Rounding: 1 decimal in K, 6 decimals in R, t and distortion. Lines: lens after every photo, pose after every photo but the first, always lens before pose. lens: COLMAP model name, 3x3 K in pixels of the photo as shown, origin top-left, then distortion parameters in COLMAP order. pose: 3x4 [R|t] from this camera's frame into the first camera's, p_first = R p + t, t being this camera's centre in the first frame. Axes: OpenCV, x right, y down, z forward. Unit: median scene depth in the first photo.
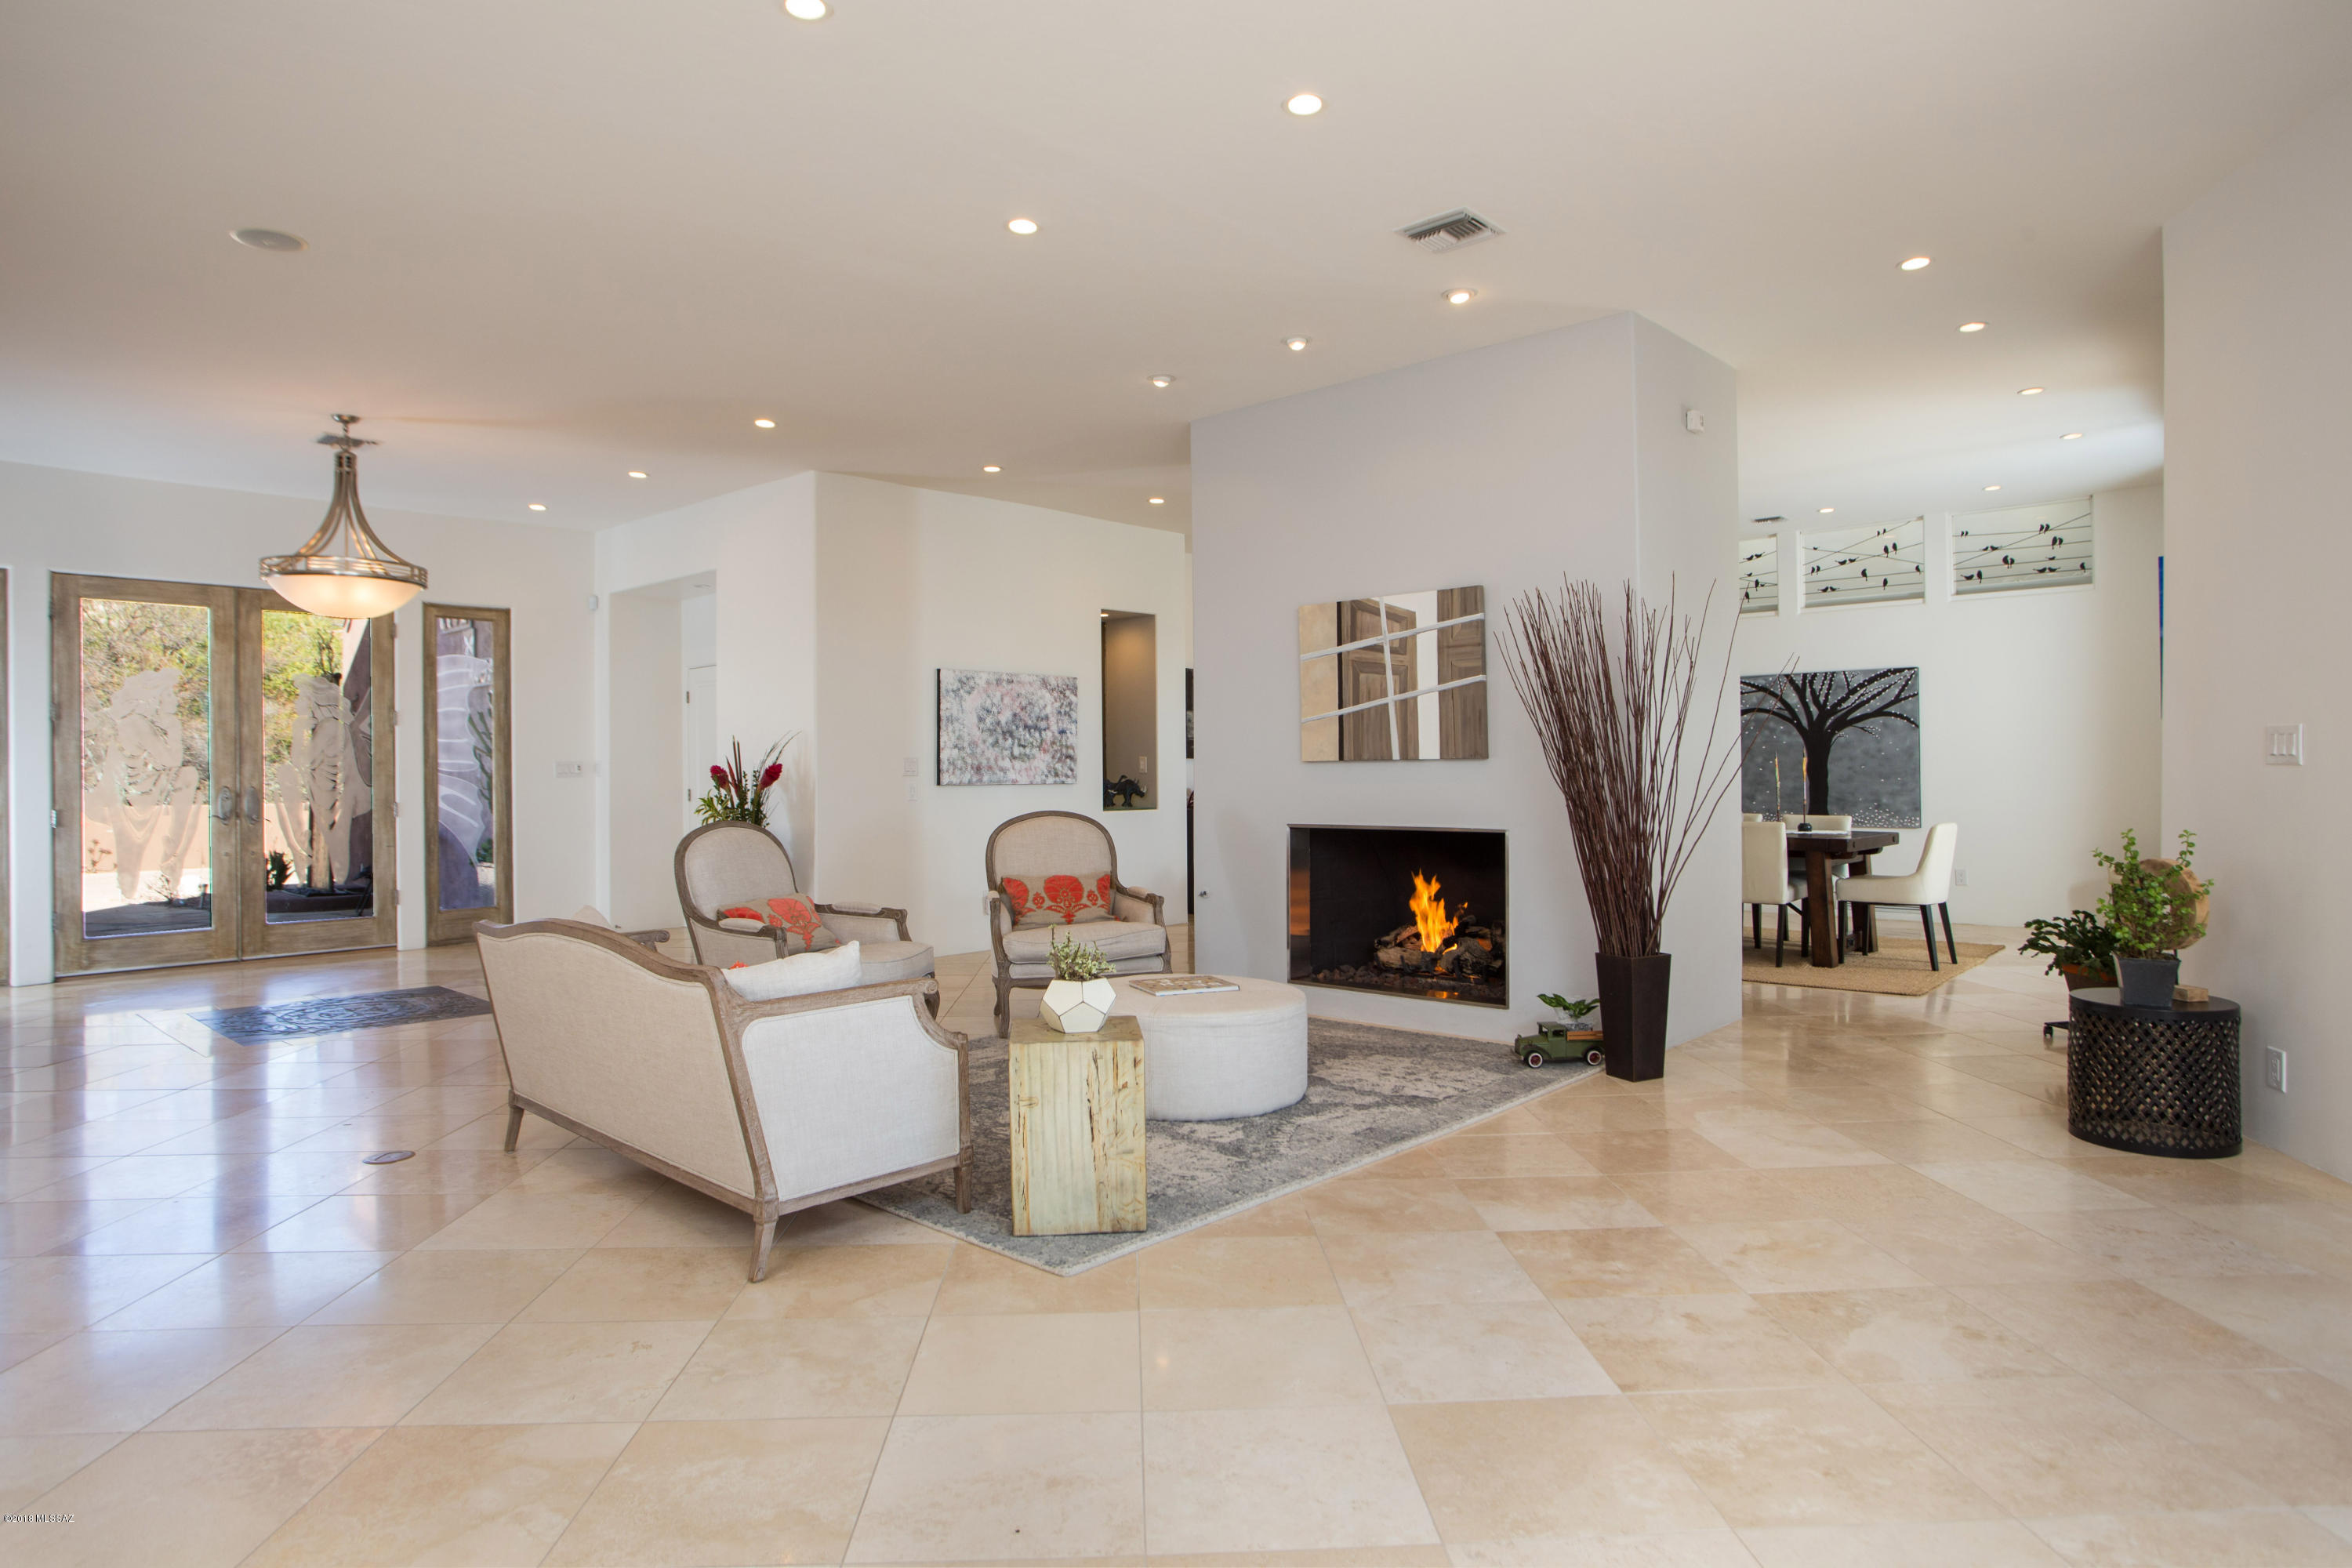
lens RADIAL K [[1382.6, 0, 1180.9], [0, 1382.6, 769.2], [0, 0, 1]] dist [-0.002648, 0.001664]
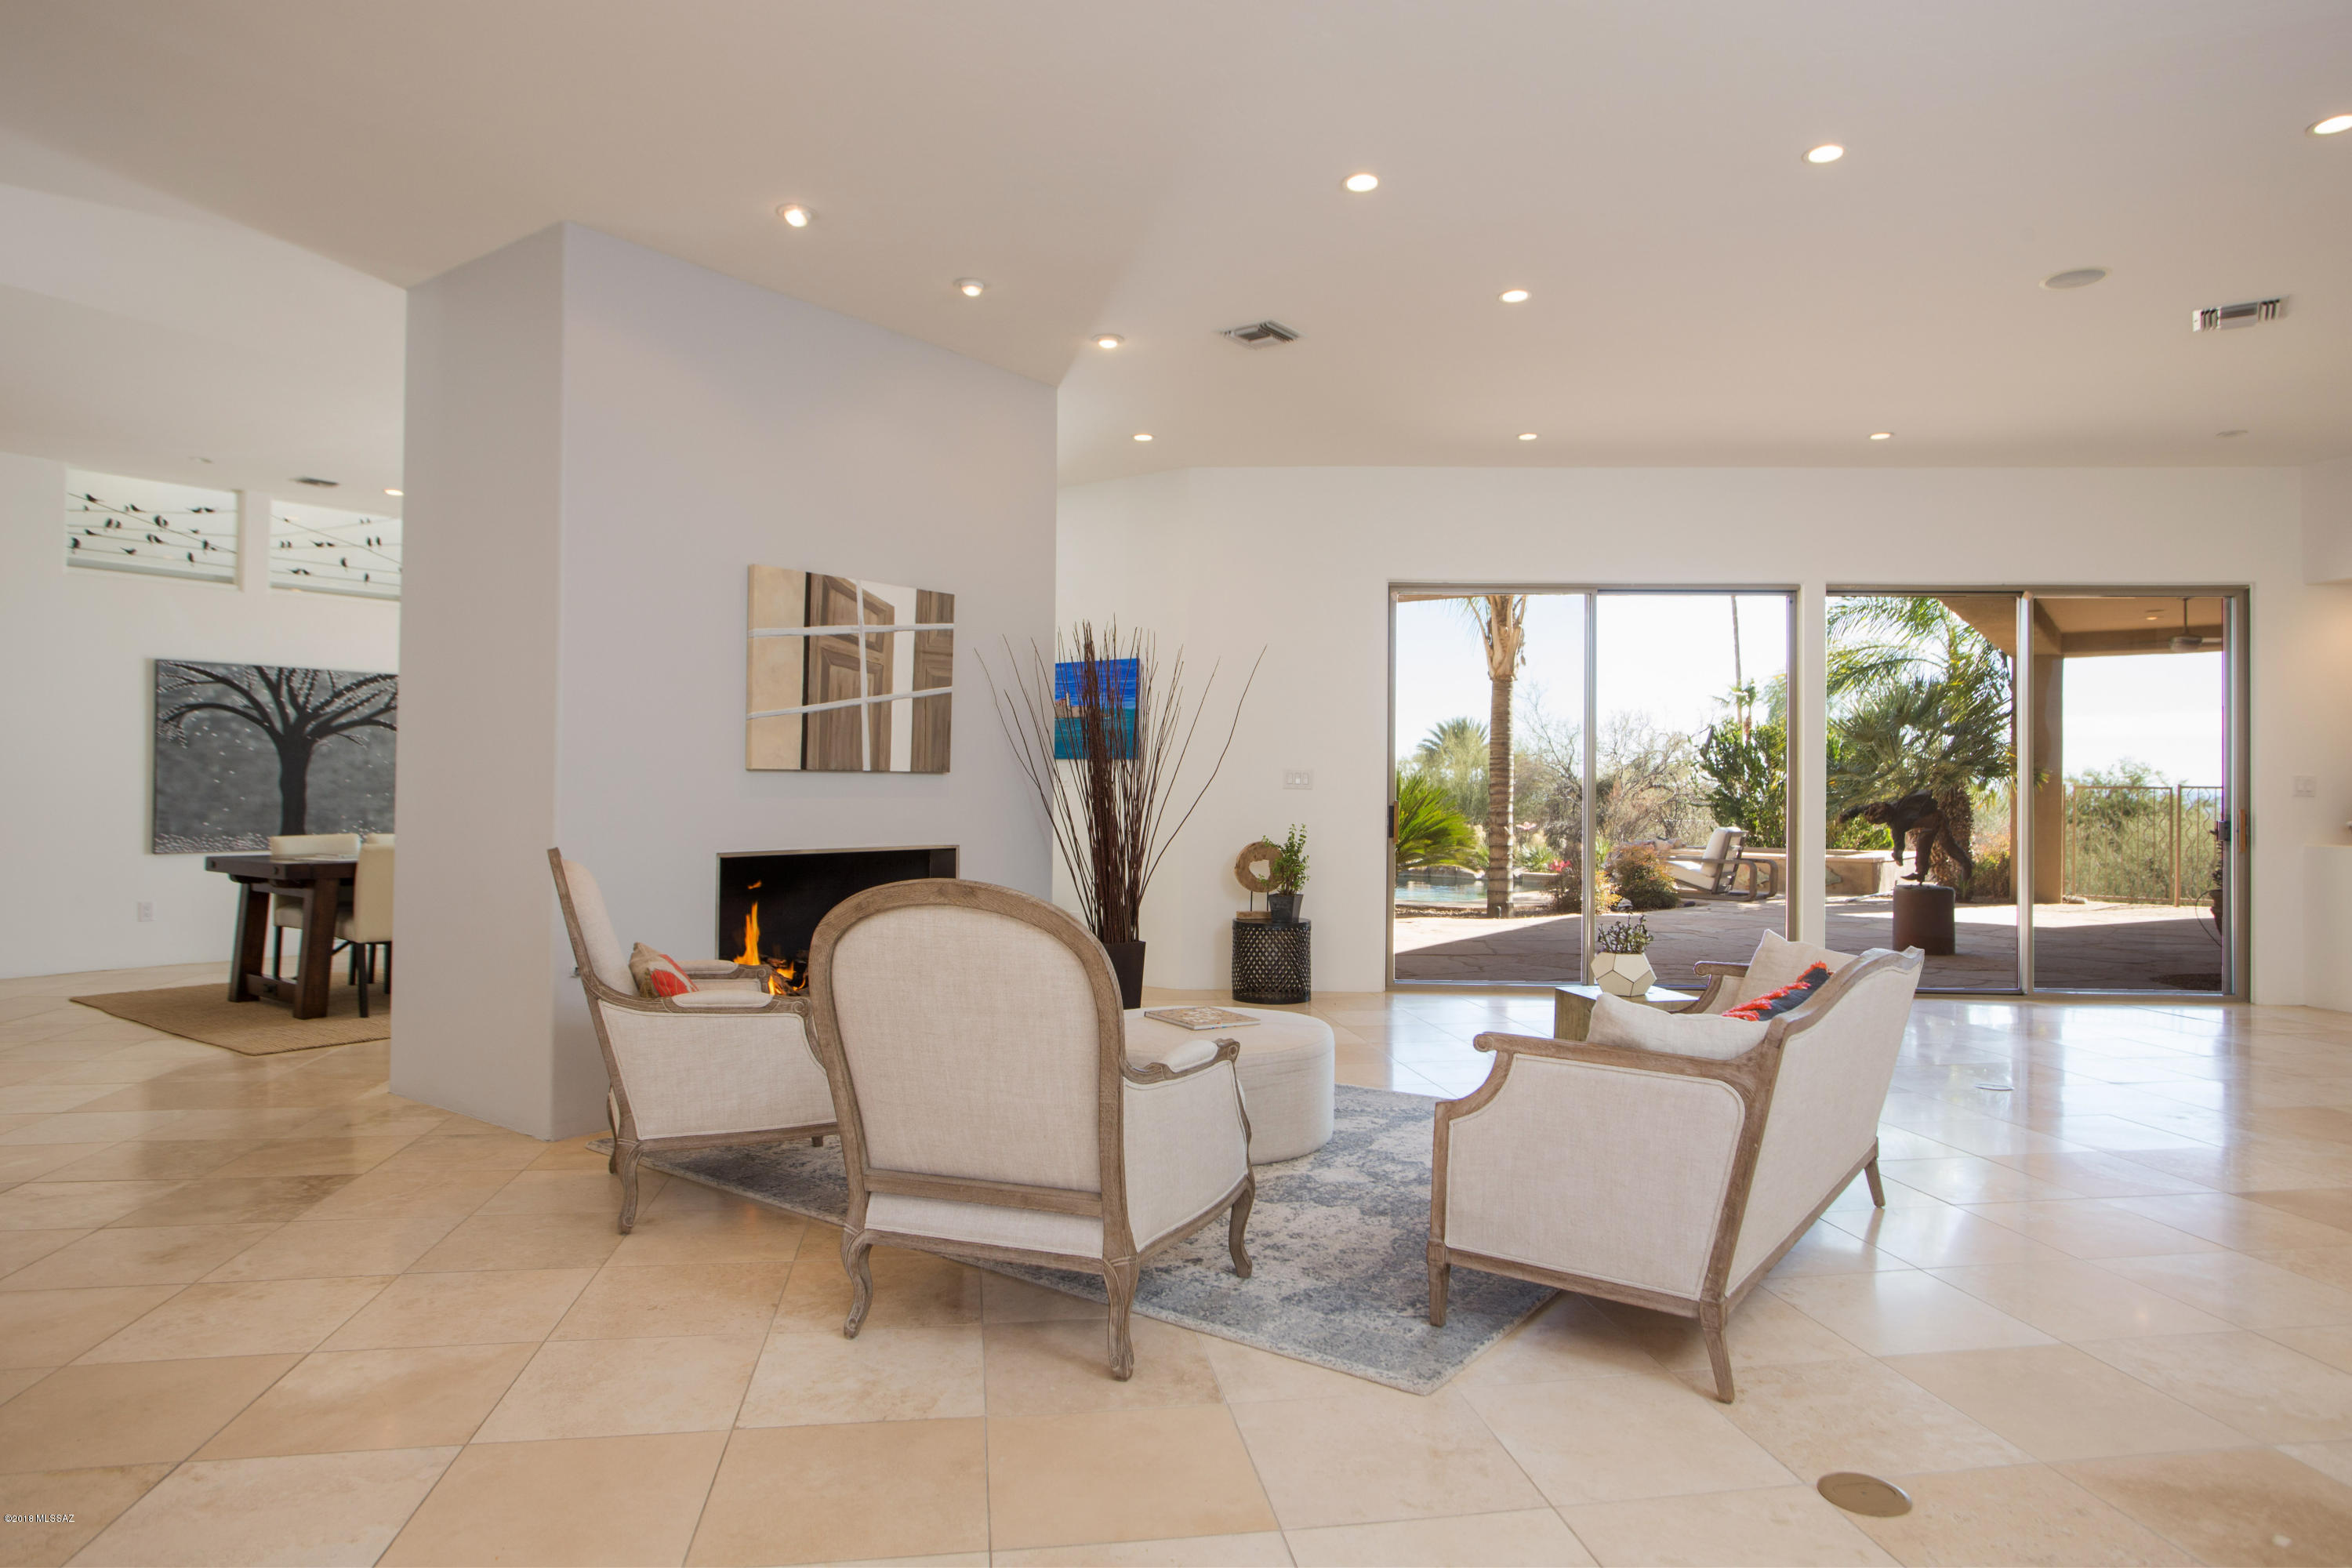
lens RADIAL K [[1382.6, 0, 1220.0], [0, 1382.6, 762.3], [0, 0, 1]] dist [-0.002648, 0.001664]
pose [[-0.116127, 0.027189, 0.992862, -0.710893], [-0.010461, 0.999536, -0.028595, 0.009738], [-0.993179, -0.013707, -0.115789, 0.857740]]
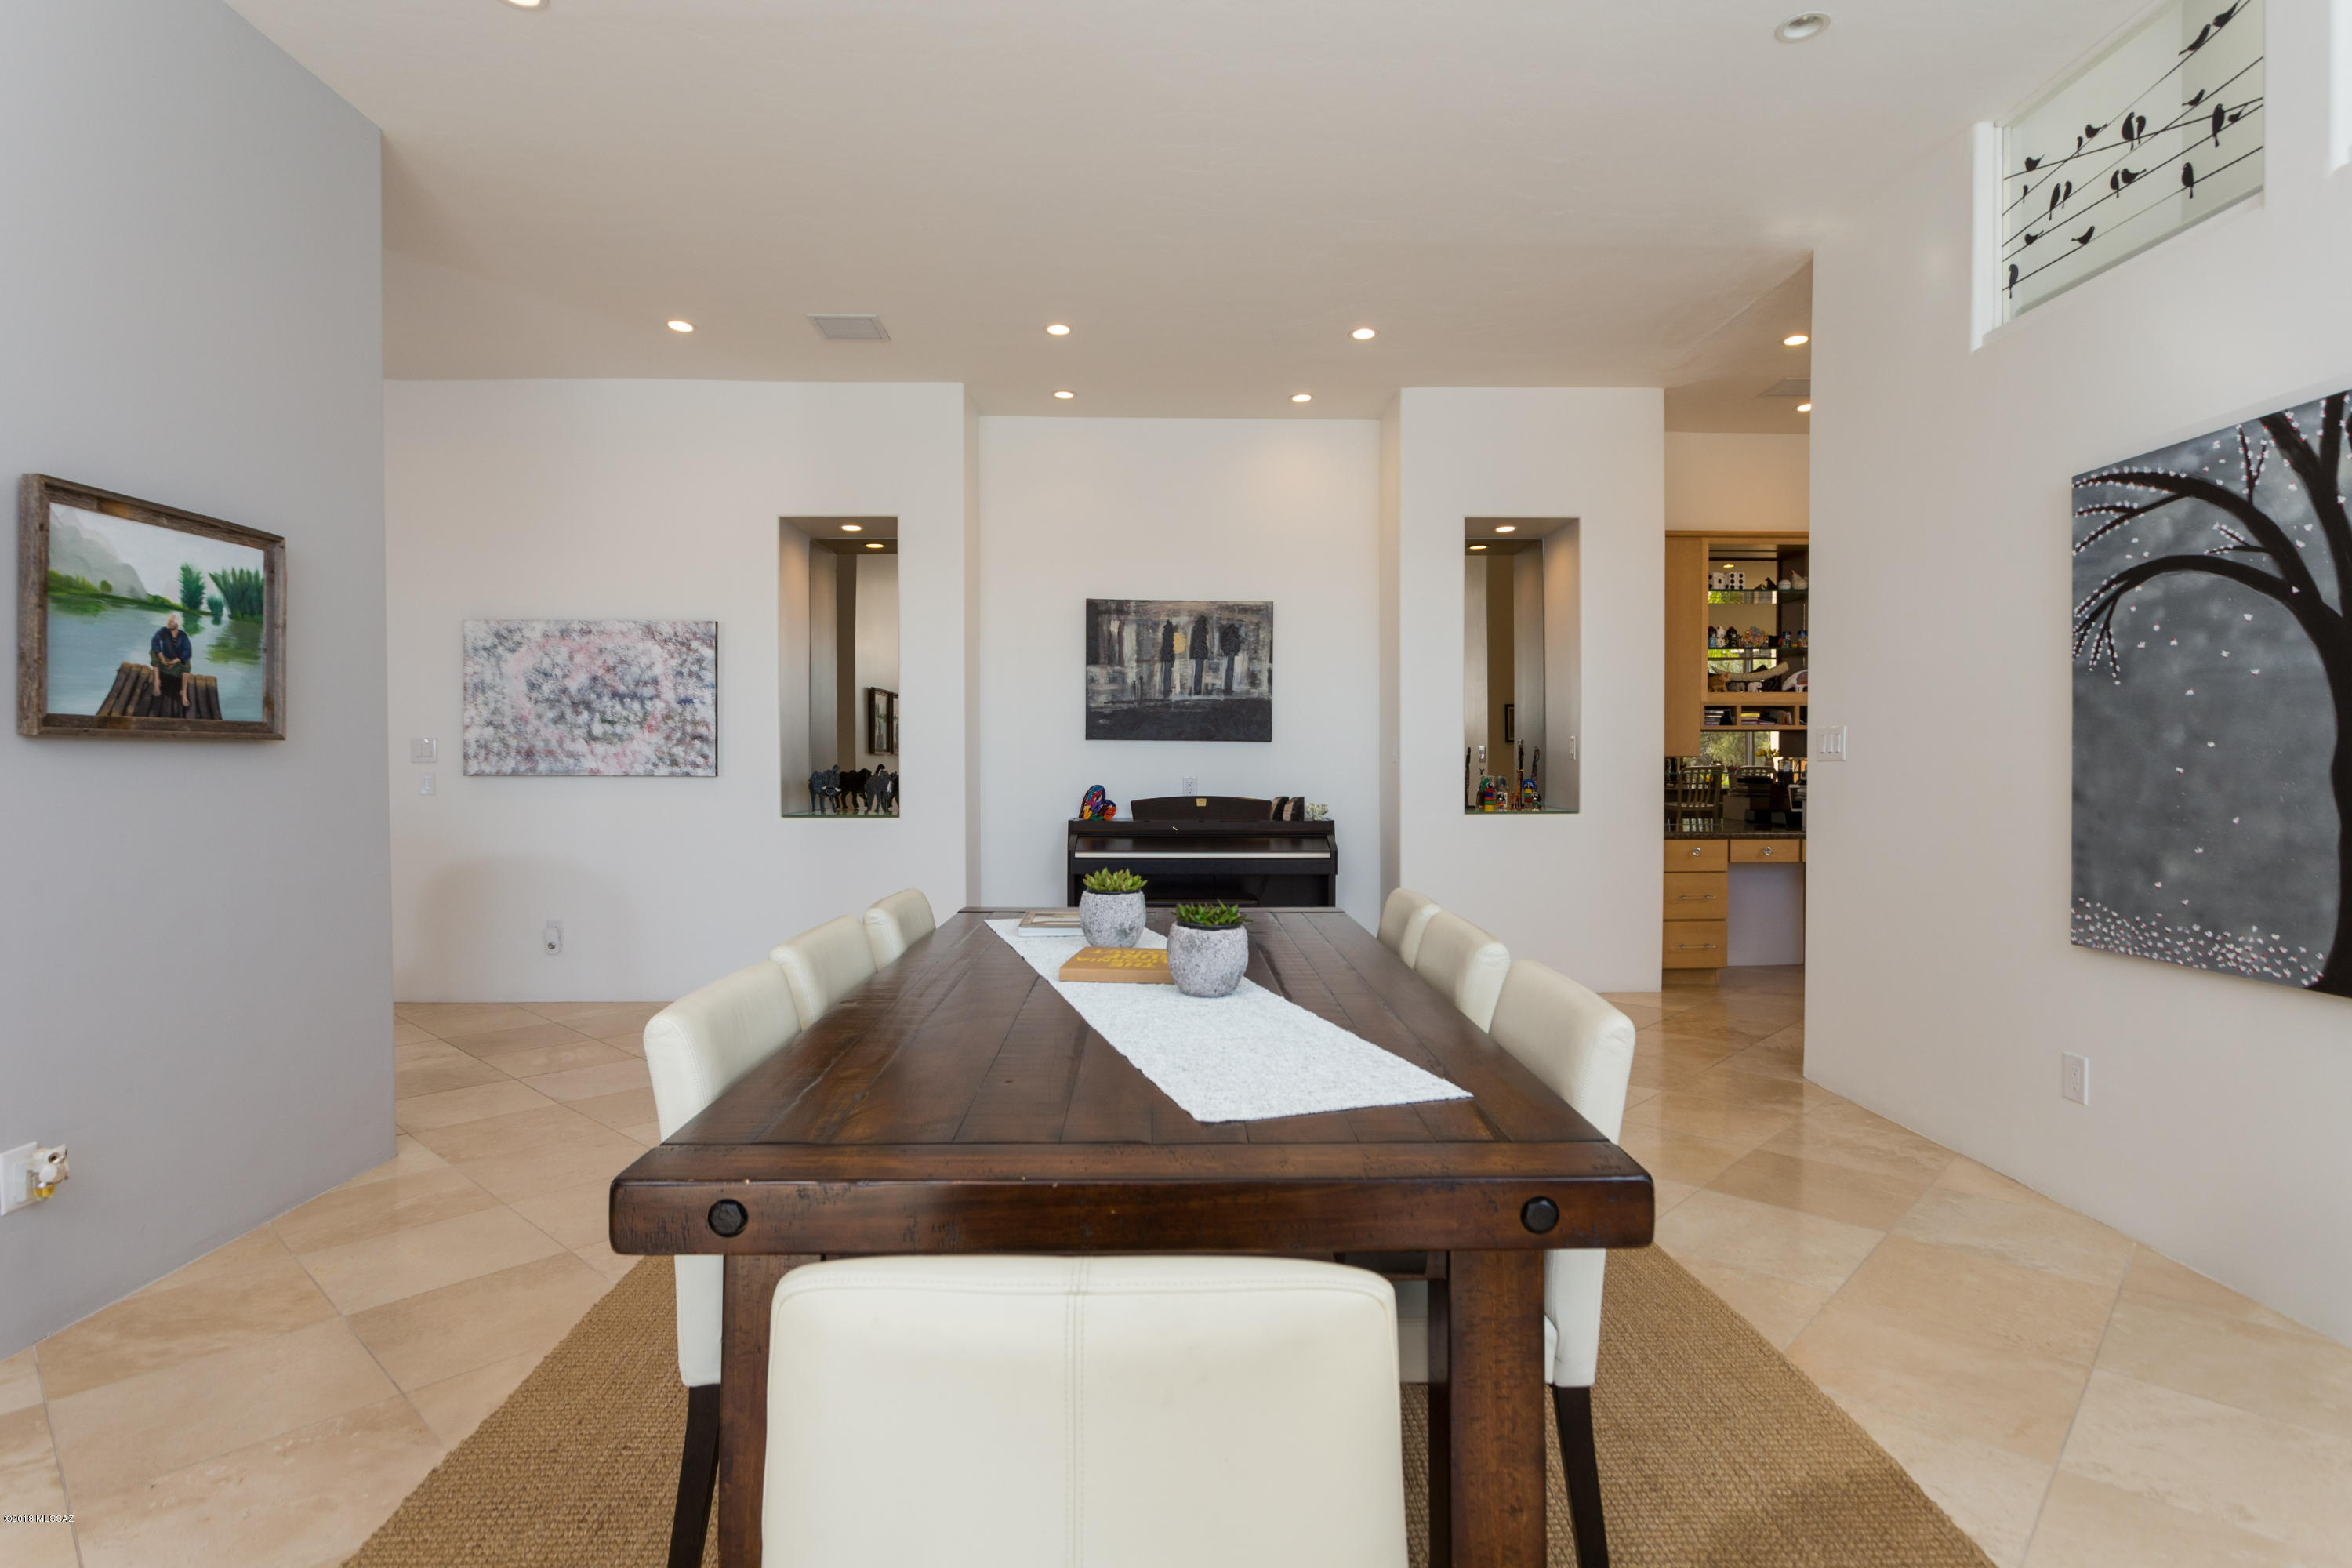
lens RADIAL K [[1200.9, 0, 1178.2], [0, 1200.9, 783.6], [0, 0, 1]] dist [0.002111, -0.001075]
pose [[0.682650, 0.022366, -0.730403, 0.756287], [-0.006246, 0.999674, 0.024775, -0.003381], [0.730719, -0.012351, 0.682567, 1.117227]]
